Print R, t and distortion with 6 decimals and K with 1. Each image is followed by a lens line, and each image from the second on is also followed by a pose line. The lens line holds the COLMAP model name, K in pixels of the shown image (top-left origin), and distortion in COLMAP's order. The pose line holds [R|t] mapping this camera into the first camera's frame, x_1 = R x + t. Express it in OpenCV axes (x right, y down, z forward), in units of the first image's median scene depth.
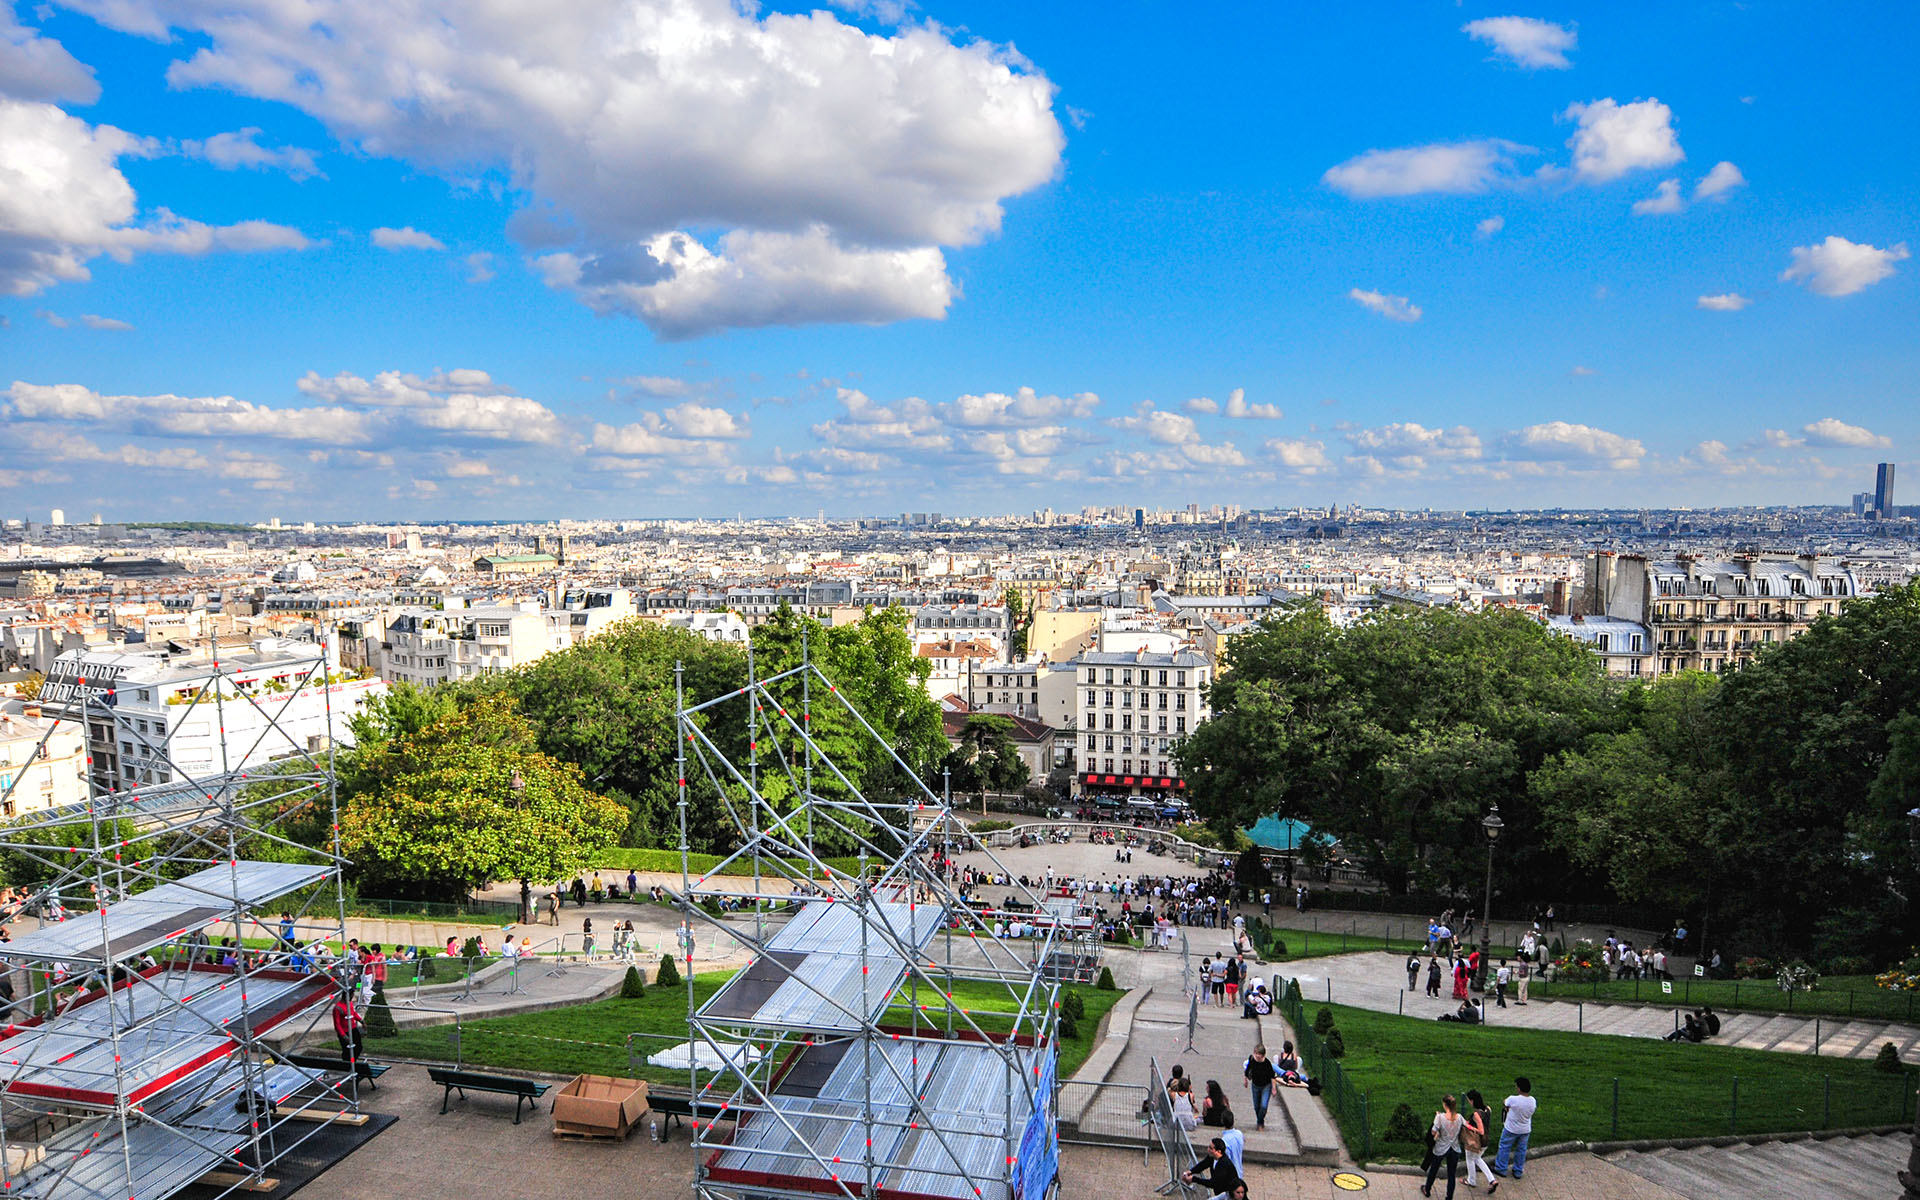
lens RADIAL K [[1176.9, 0, 963.8], [0, 1176.9, 611.4], [0, 0, 1]] dist [0.002152, -0.000170]
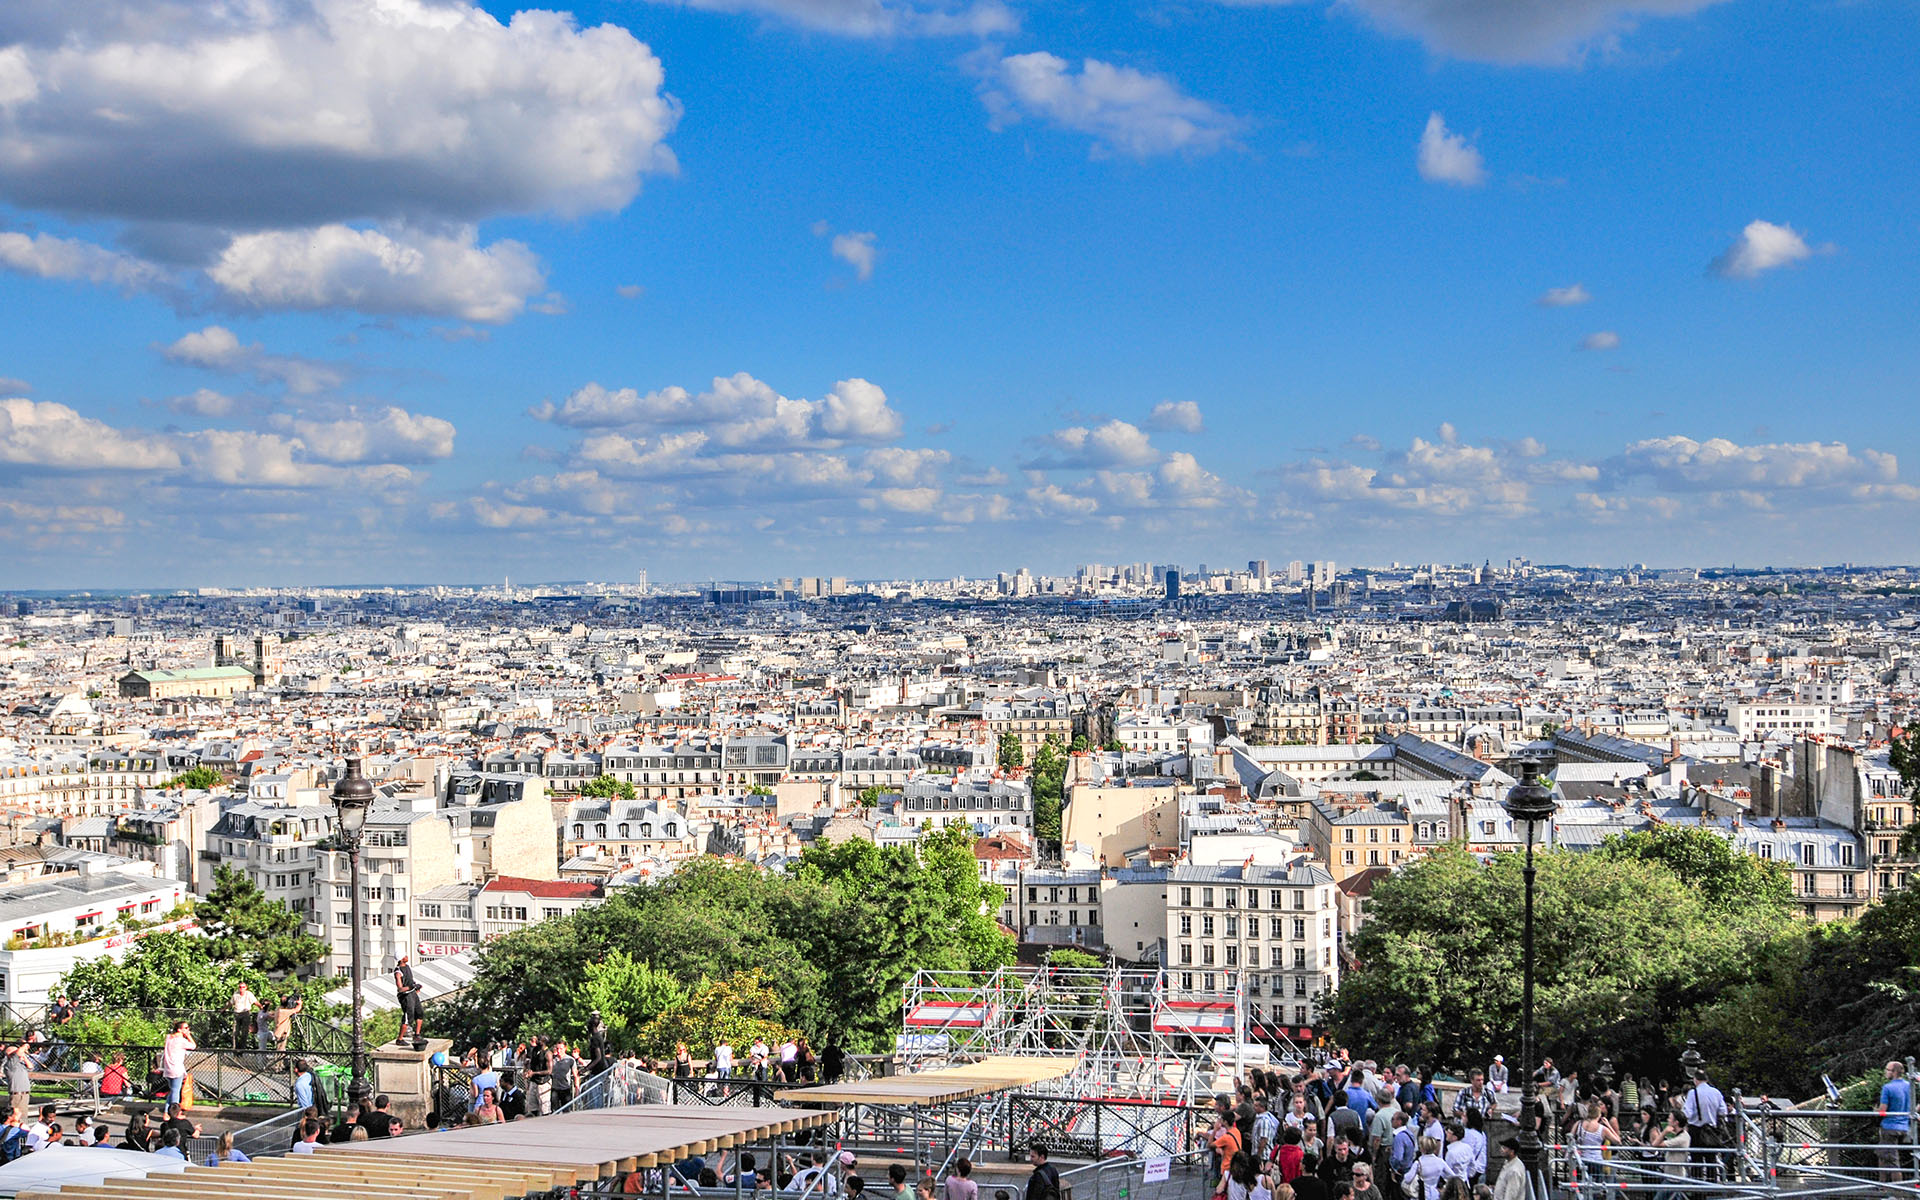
lens RADIAL K [[1952.9, 0, 955.9], [0, 1952.9, 592.0], [0, 0, 1]] dist [0.016074, 0.000000]
pose [[0.999251, -0.005593, 0.038296, -0.080860], [0.008426, 0.997205, -0.074239, -0.045382], [-0.037773, 0.074507, 0.996505, -0.273671]]
